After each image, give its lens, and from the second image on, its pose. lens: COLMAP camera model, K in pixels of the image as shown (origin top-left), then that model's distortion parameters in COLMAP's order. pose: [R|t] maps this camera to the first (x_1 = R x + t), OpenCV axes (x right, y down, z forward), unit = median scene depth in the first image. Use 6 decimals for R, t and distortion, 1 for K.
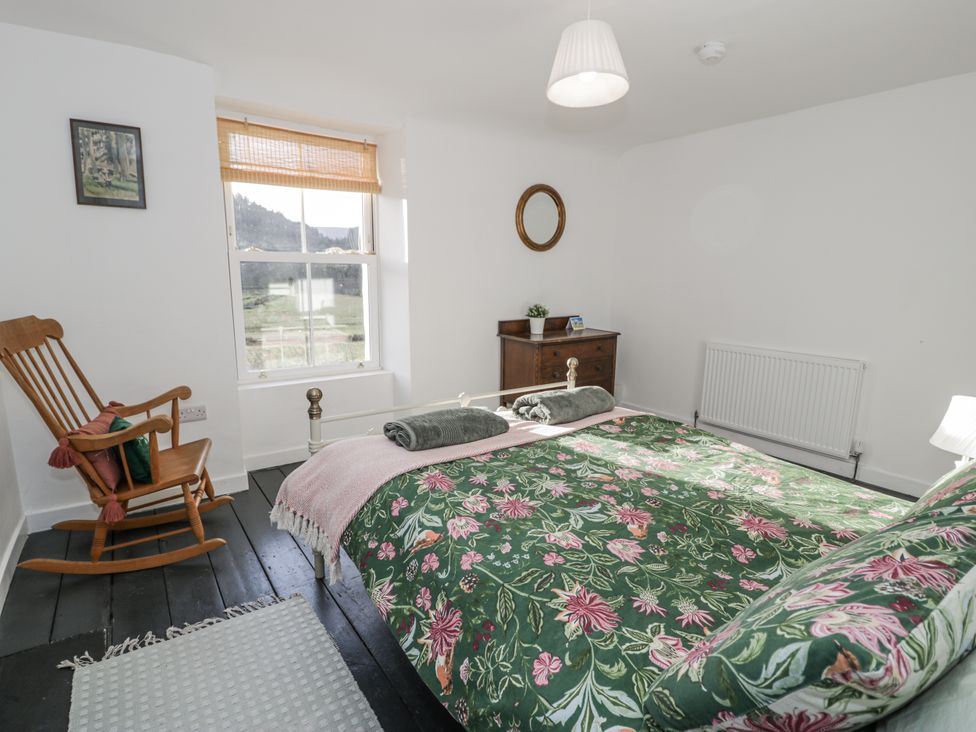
lens RADIAL K [[505.7, 0, 488.0], [0, 505.7, 366.0], [0, 0, 1]] dist [-0.002307, -0.012441]
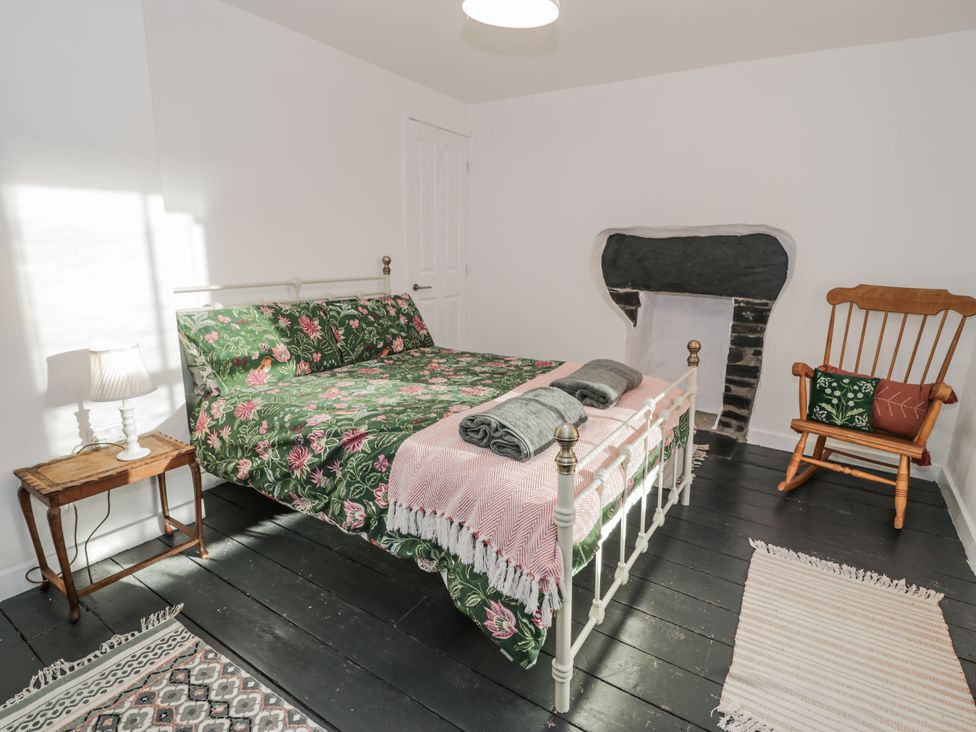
lens RADIAL K [[505.7, 0, 488.0], [0, 505.7, 366.0], [0, 0, 1]] dist [-0.002307, -0.012441]
pose [[-0.932523, 0.063104, -0.355555, 0.619123], [-0.085516, 0.918015, 0.387214, -0.374398], [0.350840, 0.391492, -0.850674, 2.134973]]
